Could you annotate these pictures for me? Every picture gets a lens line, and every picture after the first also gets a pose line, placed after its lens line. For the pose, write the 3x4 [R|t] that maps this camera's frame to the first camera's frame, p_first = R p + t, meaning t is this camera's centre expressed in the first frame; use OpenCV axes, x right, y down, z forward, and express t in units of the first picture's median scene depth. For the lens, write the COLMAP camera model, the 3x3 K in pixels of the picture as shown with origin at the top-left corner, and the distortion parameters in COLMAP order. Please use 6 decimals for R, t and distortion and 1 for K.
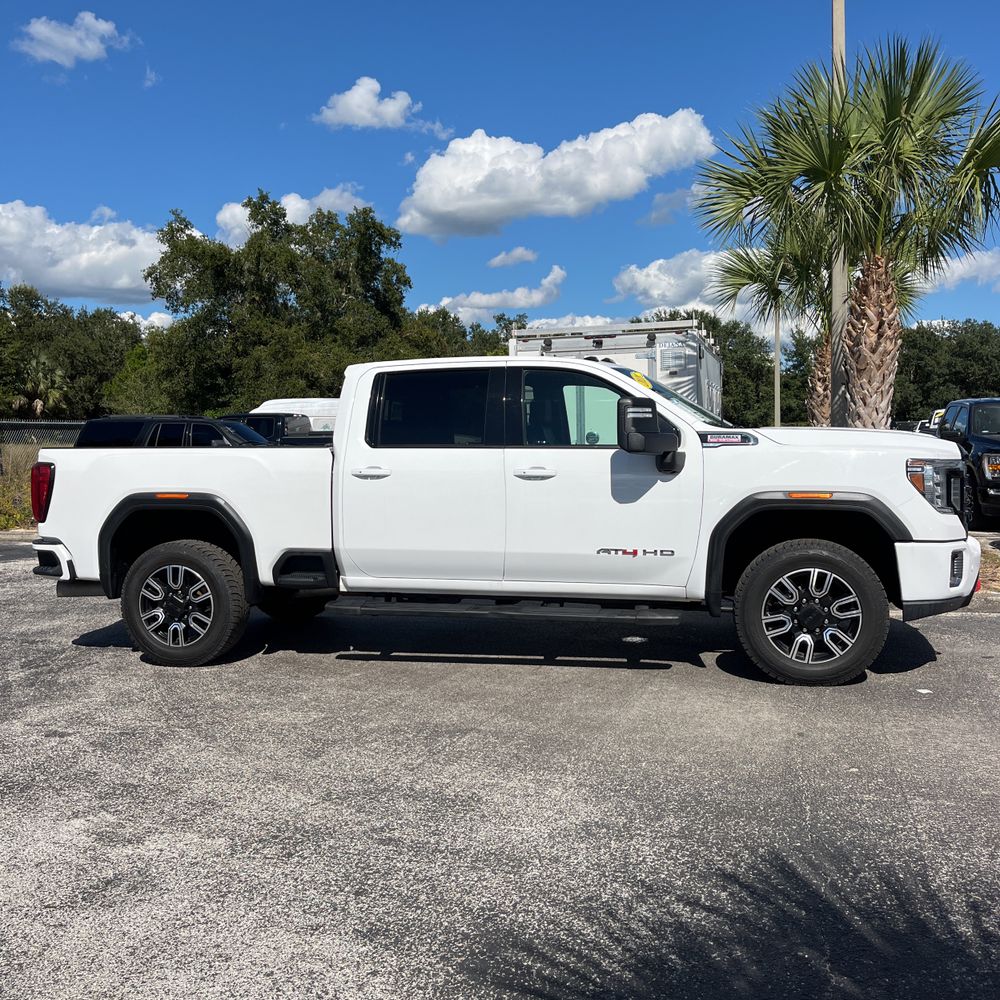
lens RADIAL K [[989.7, 0, 500.0], [0, 989.7, 500.0], [0, 0, 1]] dist [0.109114, -0.308410]
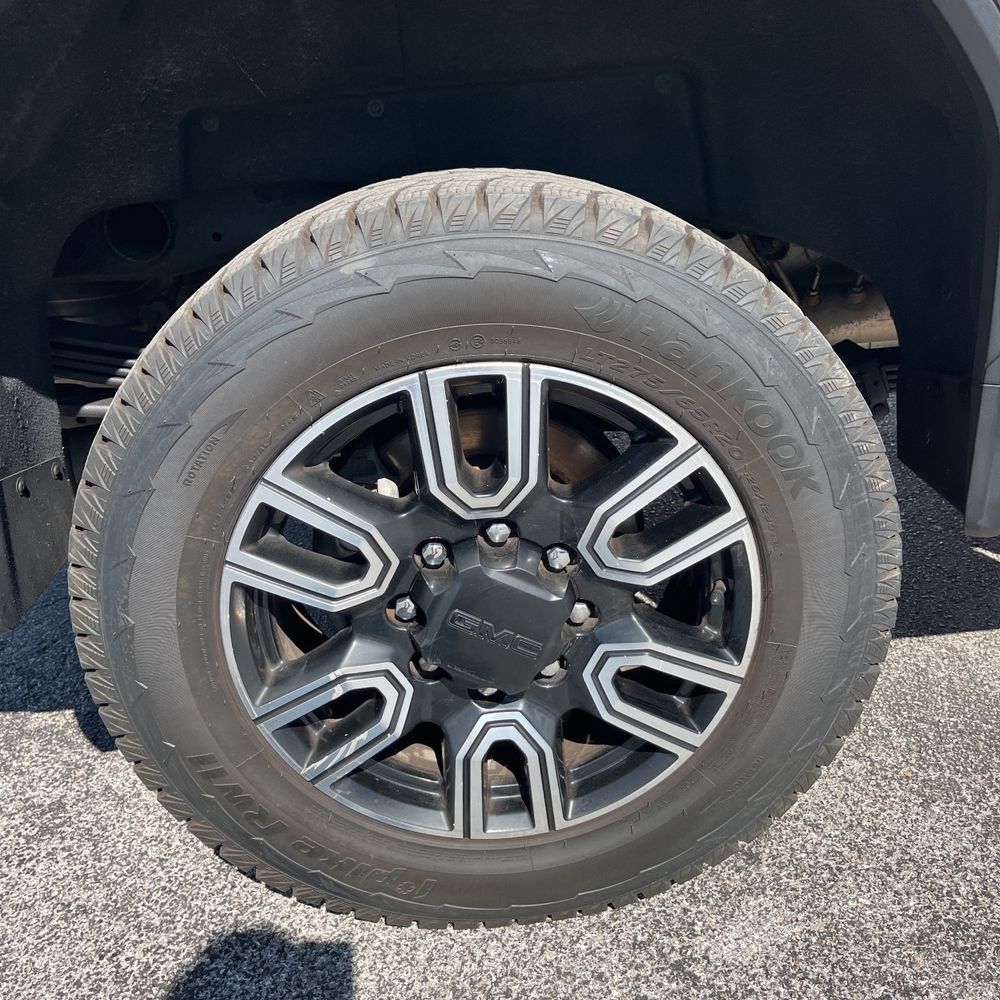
lens RADIAL K [[1031.0, 0, 500.0], [0, 1031.0, 500.0], [0, 0, 1]] dist [0.067720, -0.000432]
pose [[0.921336, -0.364899, 0.134119, 0.156149], [0.304950, 0.892309, 0.332852, 0.018819], [-0.241133, -0.265769, 0.933393, 0.439561]]
